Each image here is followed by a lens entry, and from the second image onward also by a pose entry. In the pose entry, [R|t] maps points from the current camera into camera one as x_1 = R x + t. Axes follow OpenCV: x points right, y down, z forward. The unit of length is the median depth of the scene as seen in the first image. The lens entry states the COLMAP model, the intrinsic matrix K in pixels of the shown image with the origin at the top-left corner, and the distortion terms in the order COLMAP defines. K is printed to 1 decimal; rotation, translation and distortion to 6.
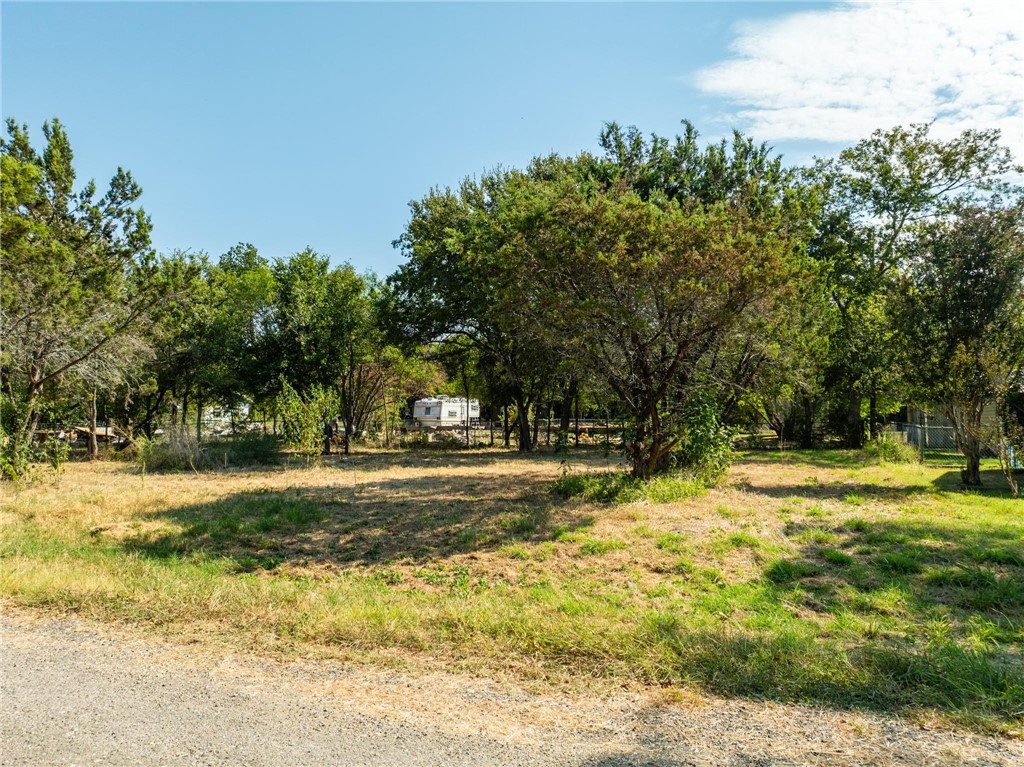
lens RADIAL K [[726.3, 0, 511.6], [0, 726.3, 386.5], [0, 0, 1]] dist [-0.042033, 0.005212]
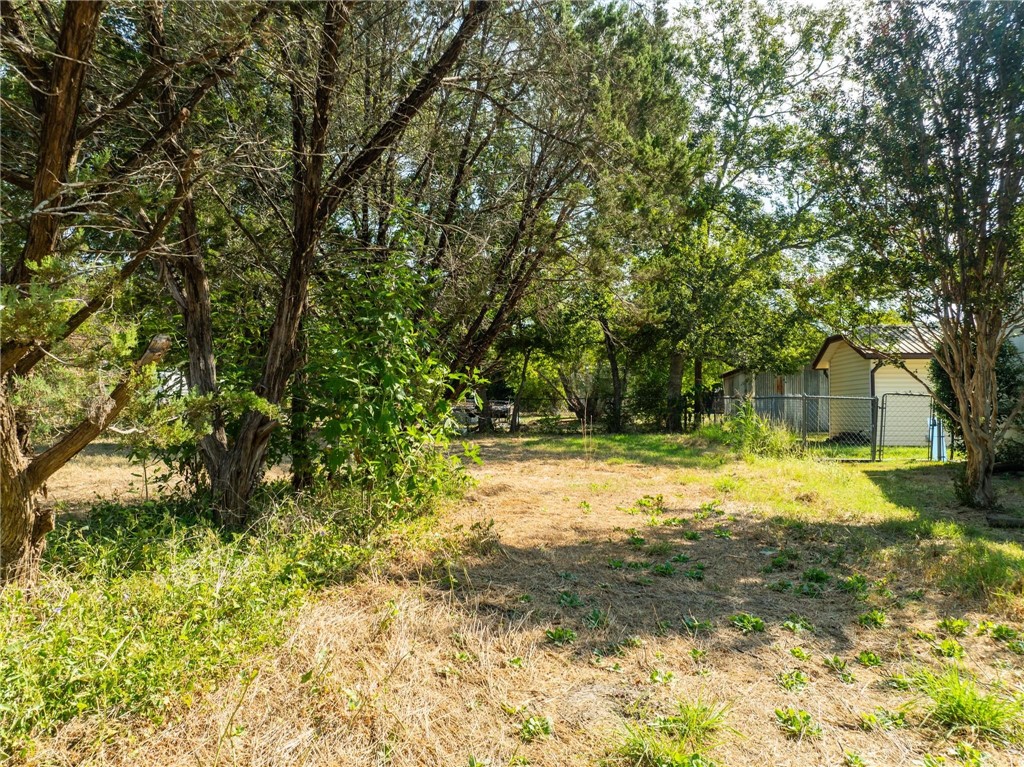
lens RADIAL K [[726.3, 0, 511.7], [0, 726.3, 381.6], [0, 0, 1]] dist [-0.042033, 0.005212]
pose [[0.965733, 0.012552, 0.259235, 0.134039], [-0.015821, 0.999819, 0.010528, 0.032209], [-0.259056, -0.014269, 0.965757, 0.365972]]
